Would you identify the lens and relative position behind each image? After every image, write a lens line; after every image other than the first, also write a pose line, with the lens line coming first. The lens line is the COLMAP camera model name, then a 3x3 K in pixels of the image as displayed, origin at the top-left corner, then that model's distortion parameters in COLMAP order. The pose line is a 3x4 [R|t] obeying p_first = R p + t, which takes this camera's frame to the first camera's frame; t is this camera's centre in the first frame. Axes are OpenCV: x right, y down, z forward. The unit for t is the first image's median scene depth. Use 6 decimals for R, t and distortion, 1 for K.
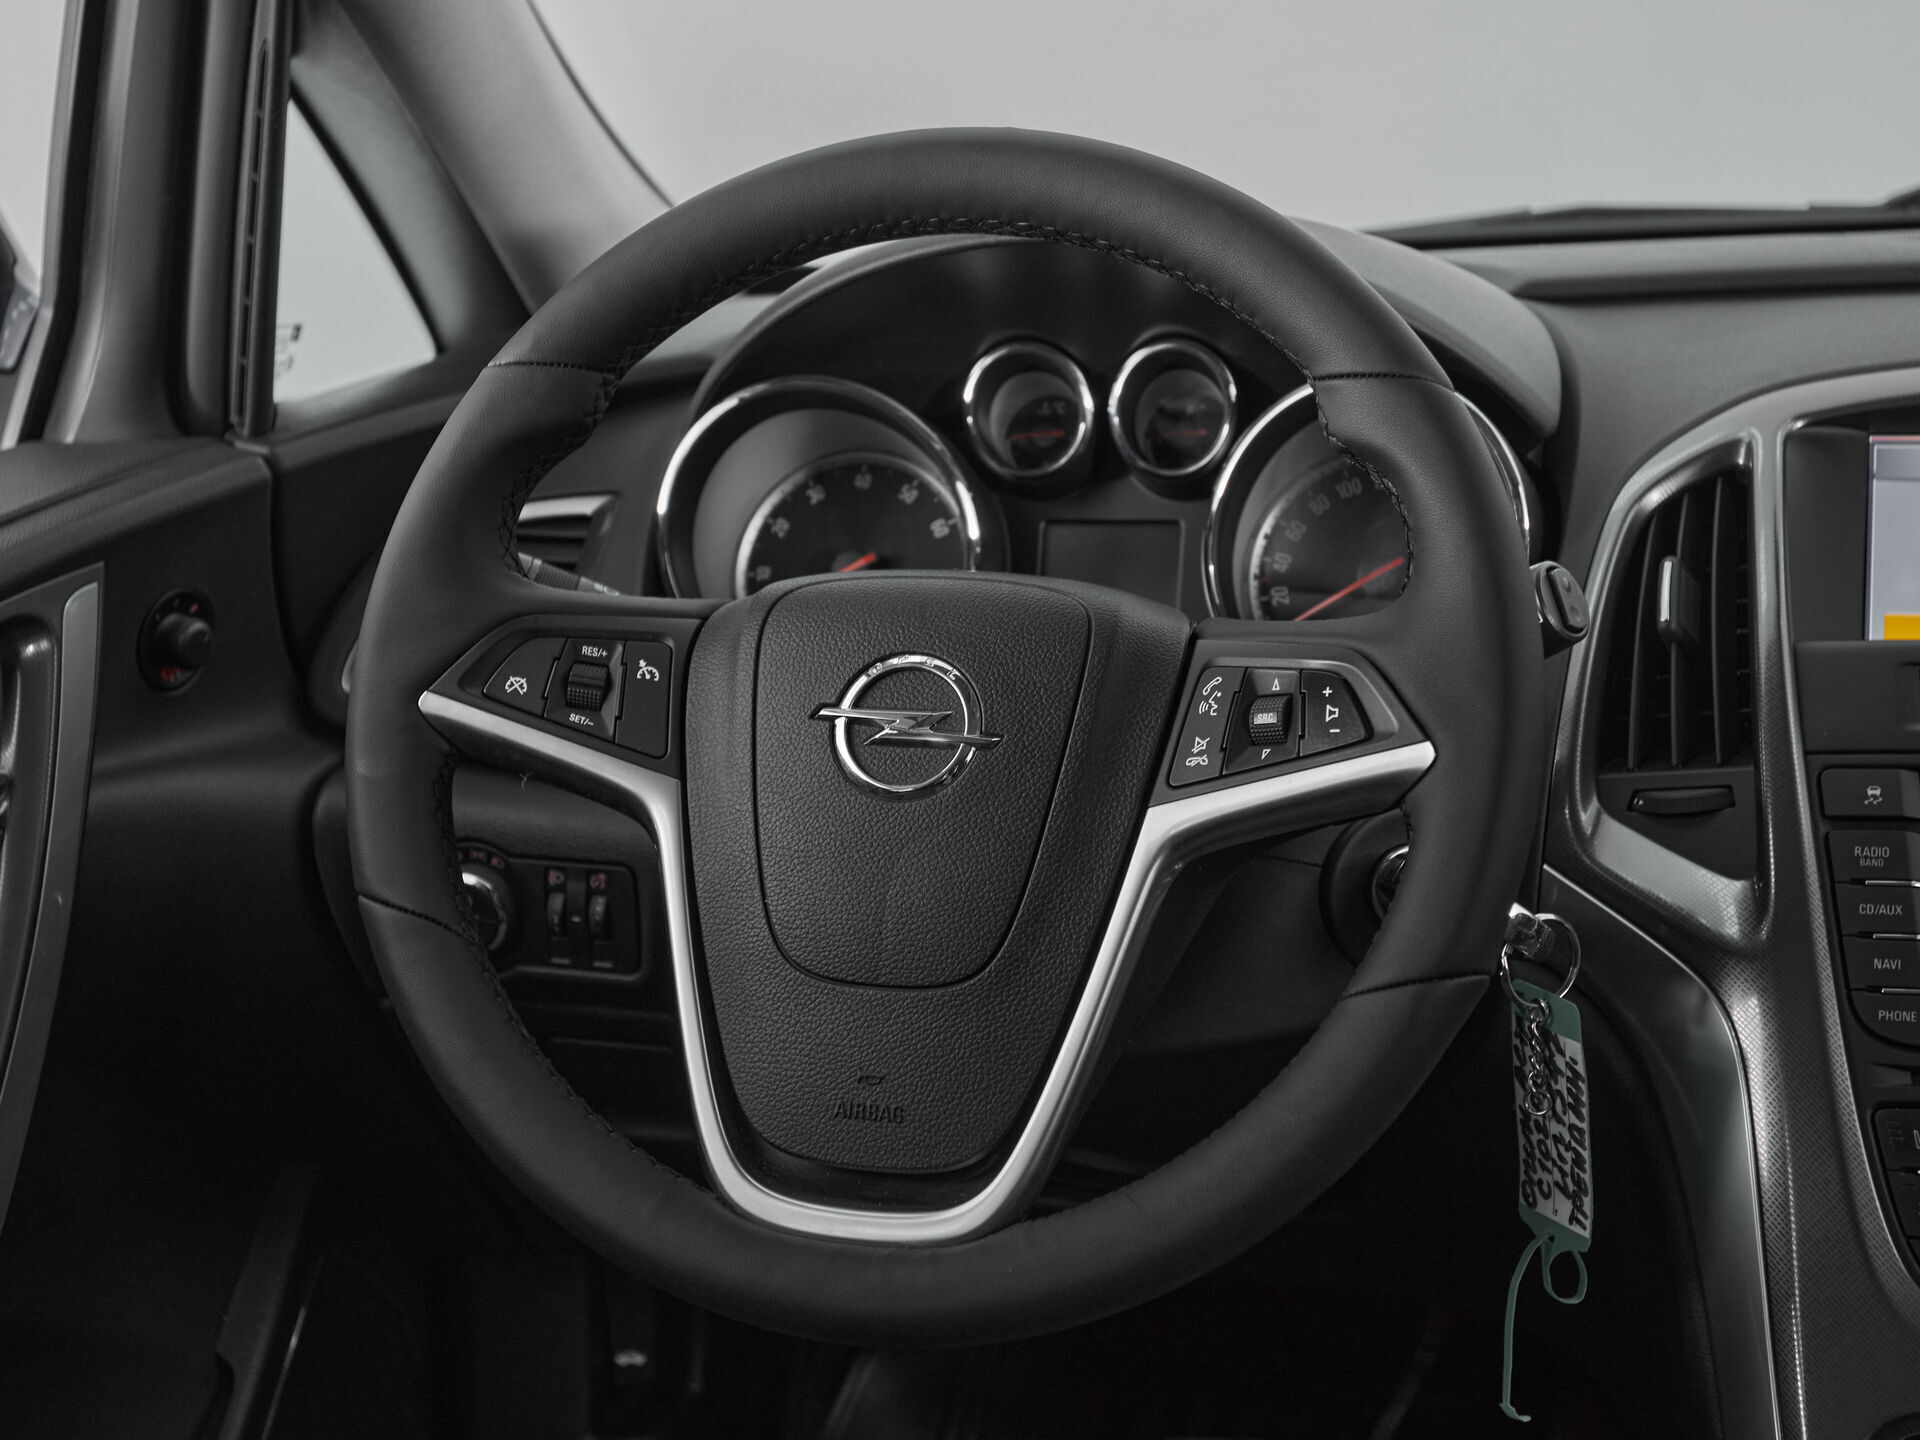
lens RADIAL K [[3096.6, 0, 793.0], [0, 3096.6, 713.5], [0, 0, 1]] dist [0.038184, 0.000000]
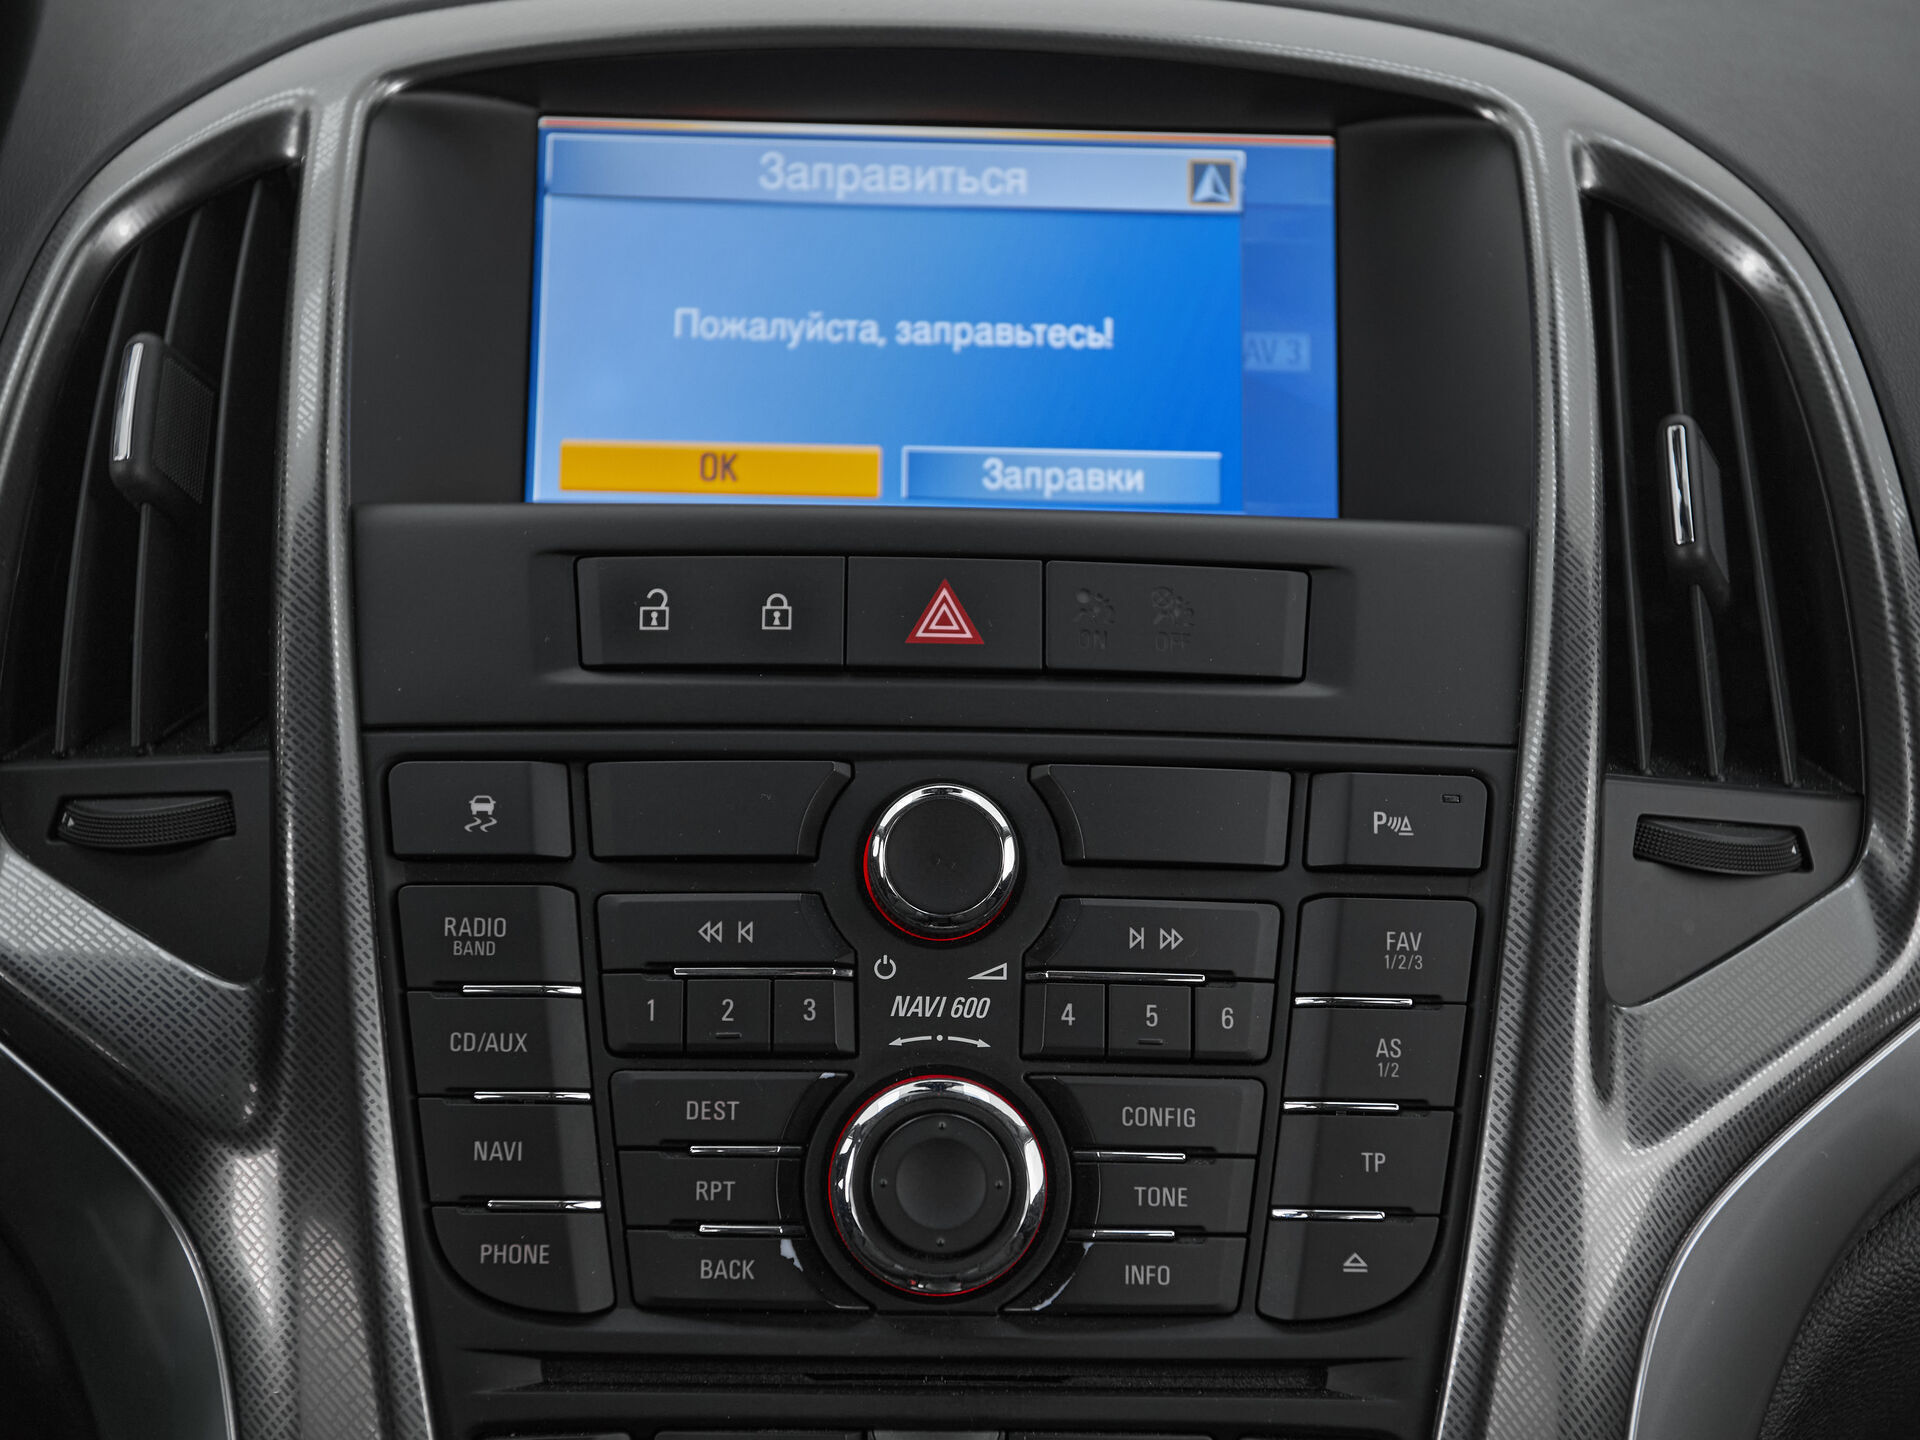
lens RADIAL K [[3096.6, 0, 960.8], [0, 3096.6, 795.2], [0, 0, 1]] dist [0.038184, 0.000000]
pose [[0.938428, -0.041223, 0.343007, 0.237686], [0.002239, 0.993560, 0.113282, -0.033691], [-0.345468, -0.105539, 0.932477, 0.478014]]
